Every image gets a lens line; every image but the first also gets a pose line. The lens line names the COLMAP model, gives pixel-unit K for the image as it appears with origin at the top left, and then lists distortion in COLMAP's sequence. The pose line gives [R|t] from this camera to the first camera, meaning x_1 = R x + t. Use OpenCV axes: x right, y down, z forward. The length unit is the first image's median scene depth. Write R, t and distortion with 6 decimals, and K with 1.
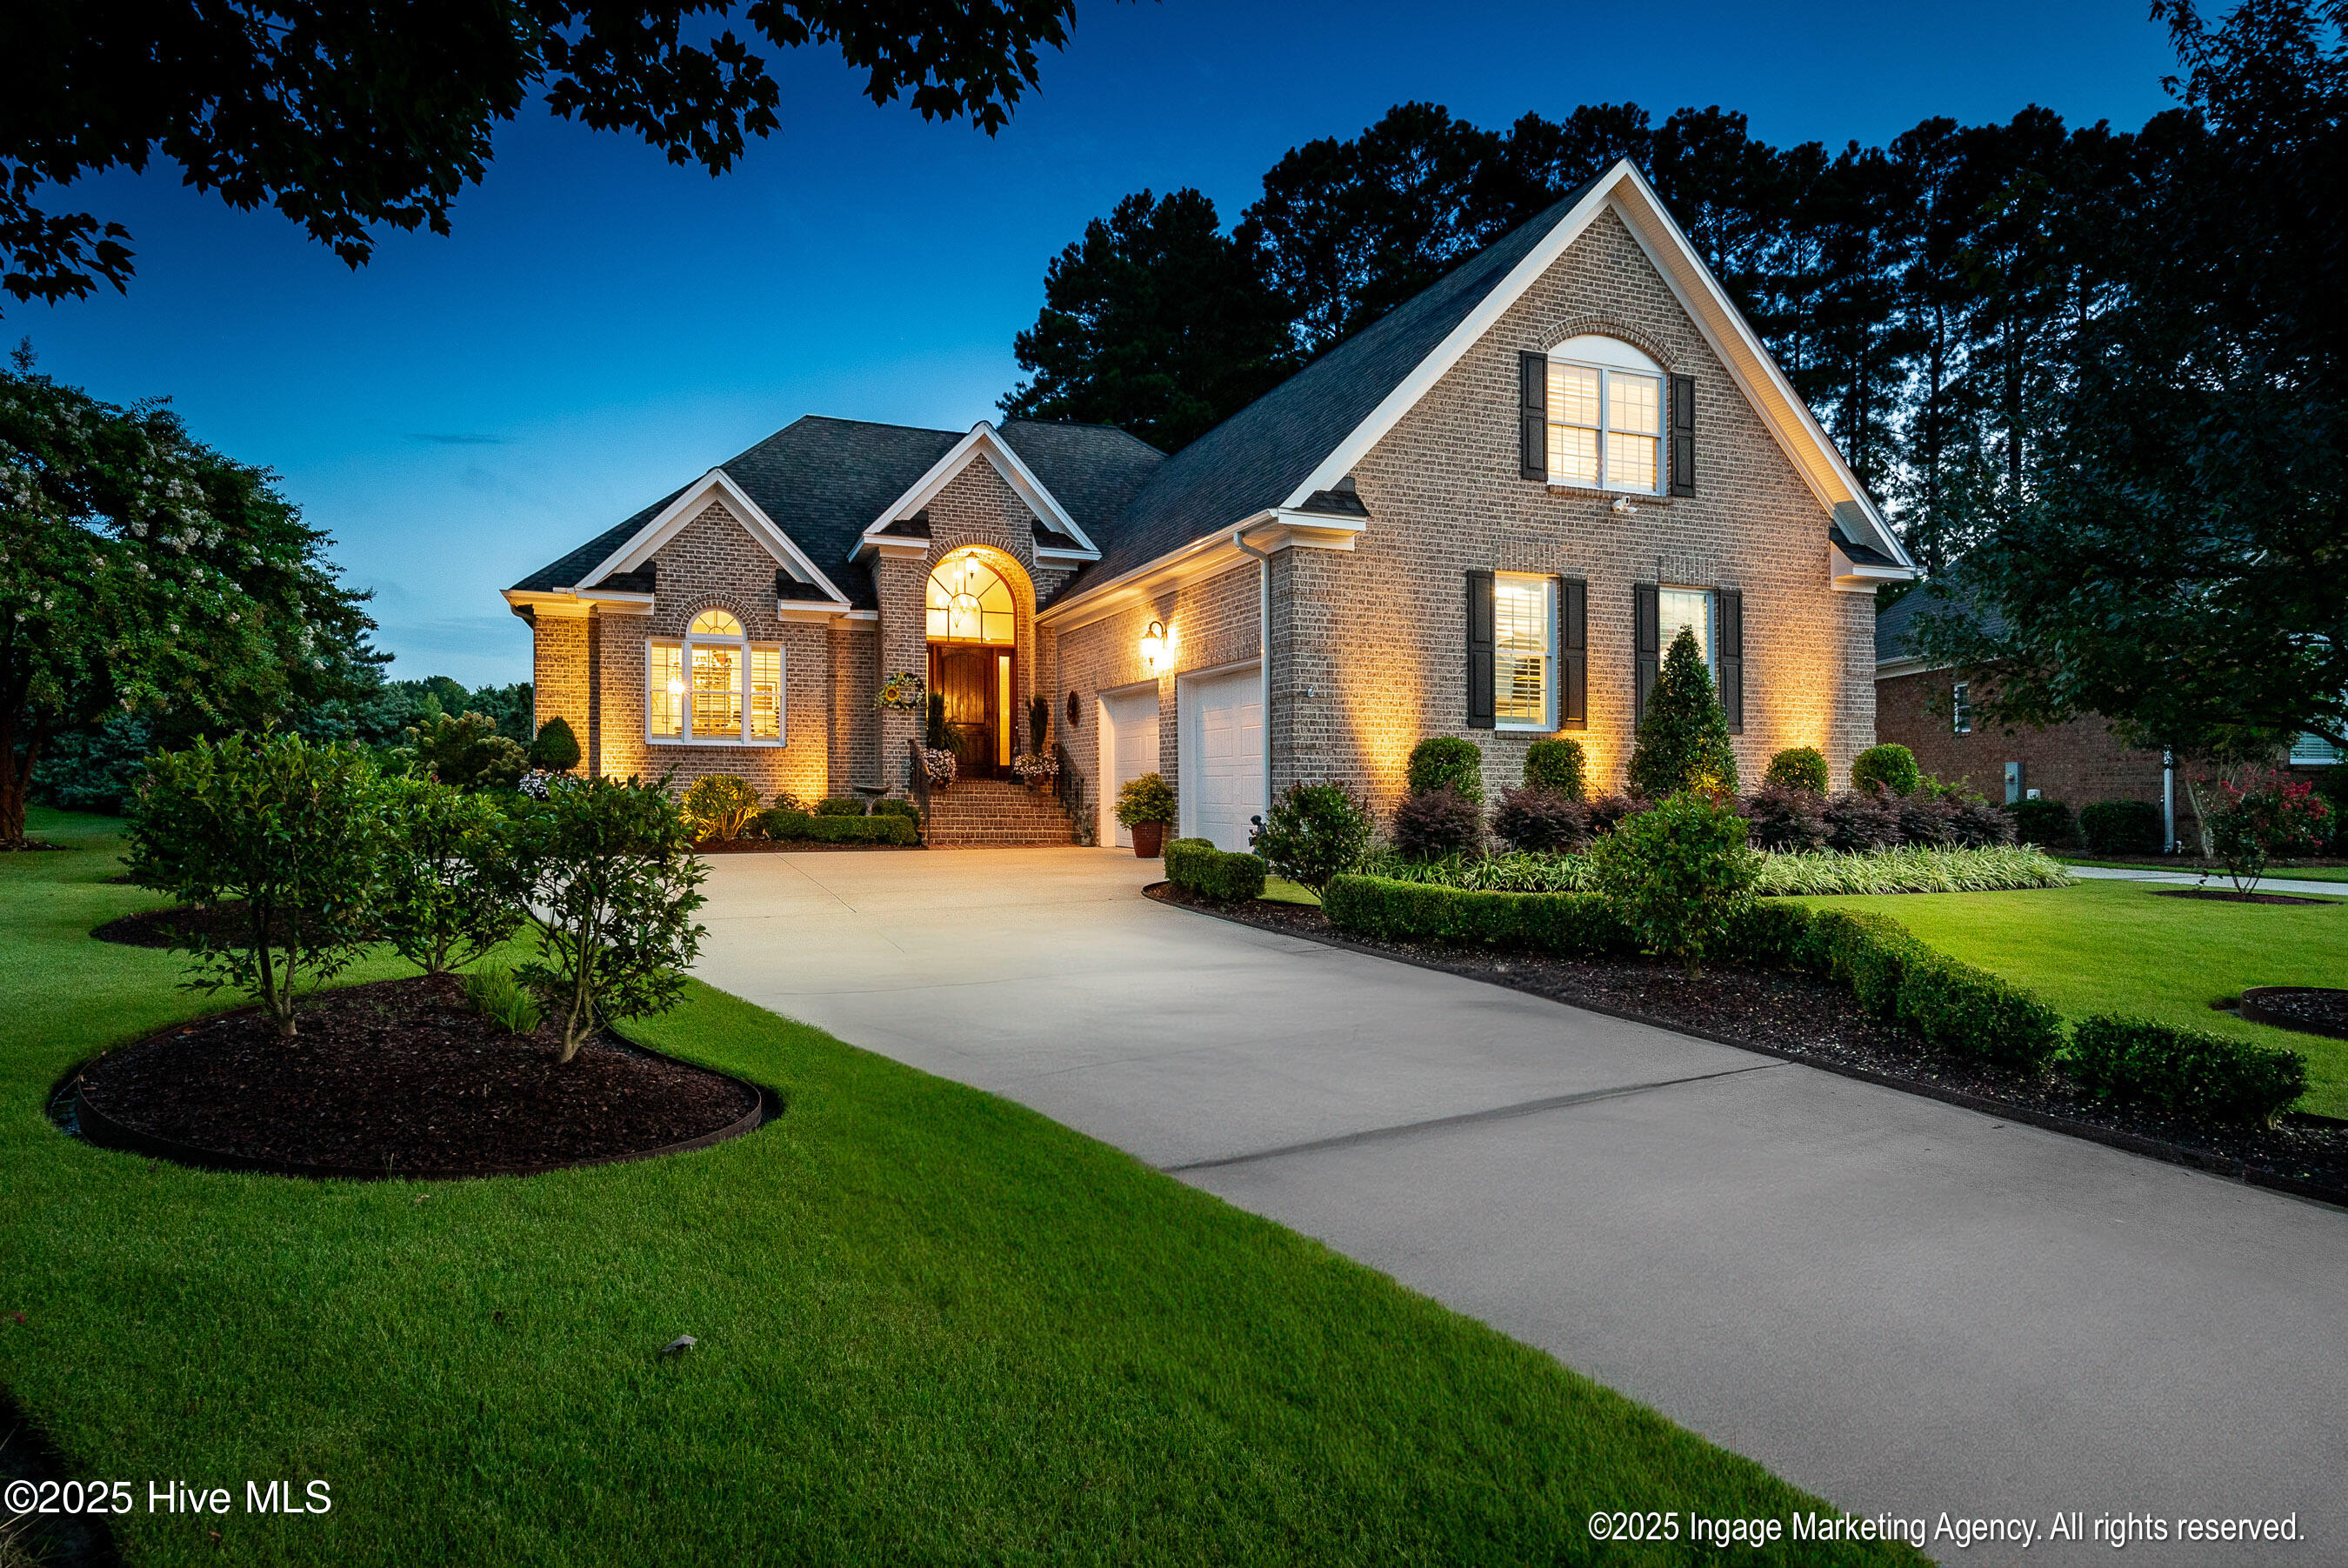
lens RADIAL K [[1309.8, 0, 1175.3], [0, 1309.8, 793.2], [0, 0, 1]] dist [0.000682, 0.000015]
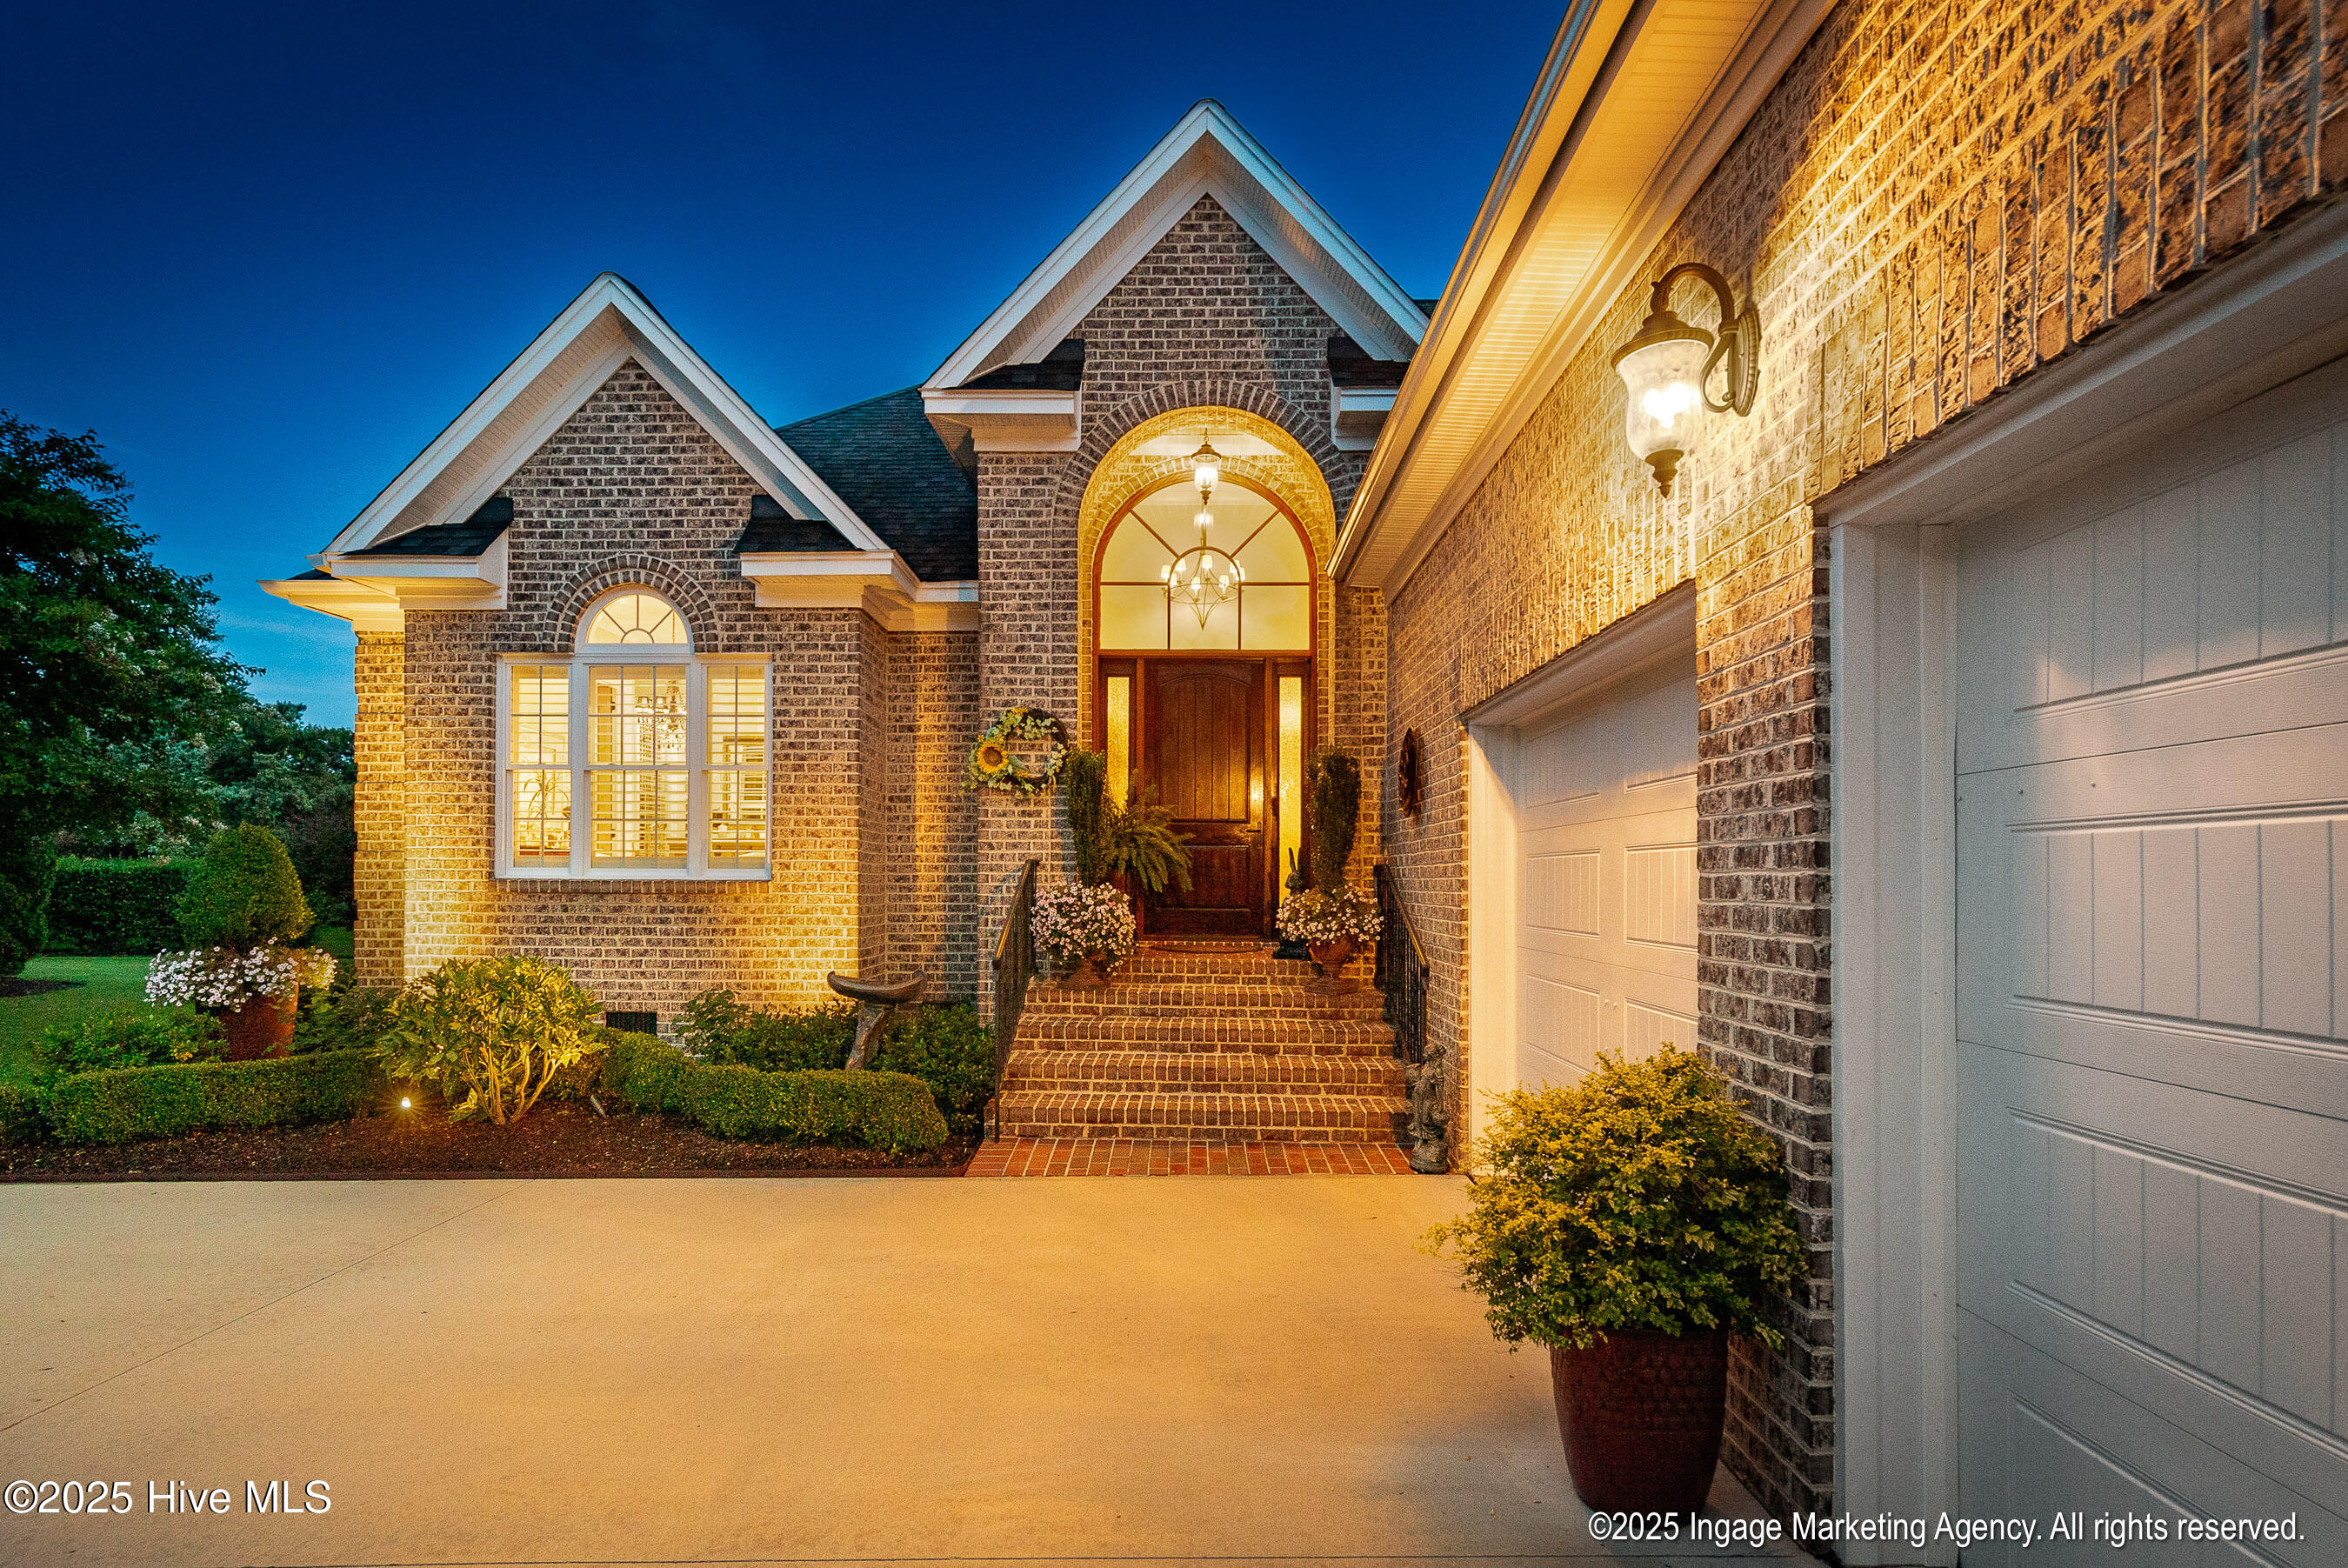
lens RADIAL K [[1070.7, 0, 1170.9], [0, 1070.7, 901.3], [0, 0, 1]] dist [0.002380, 0.000024]
pose [[0.918054, 0.006166, -0.396408, -0.018660], [0.000041, 0.999878, 0.015647, -0.033671], [0.396456, -0.014381, 0.917941, 0.706180]]
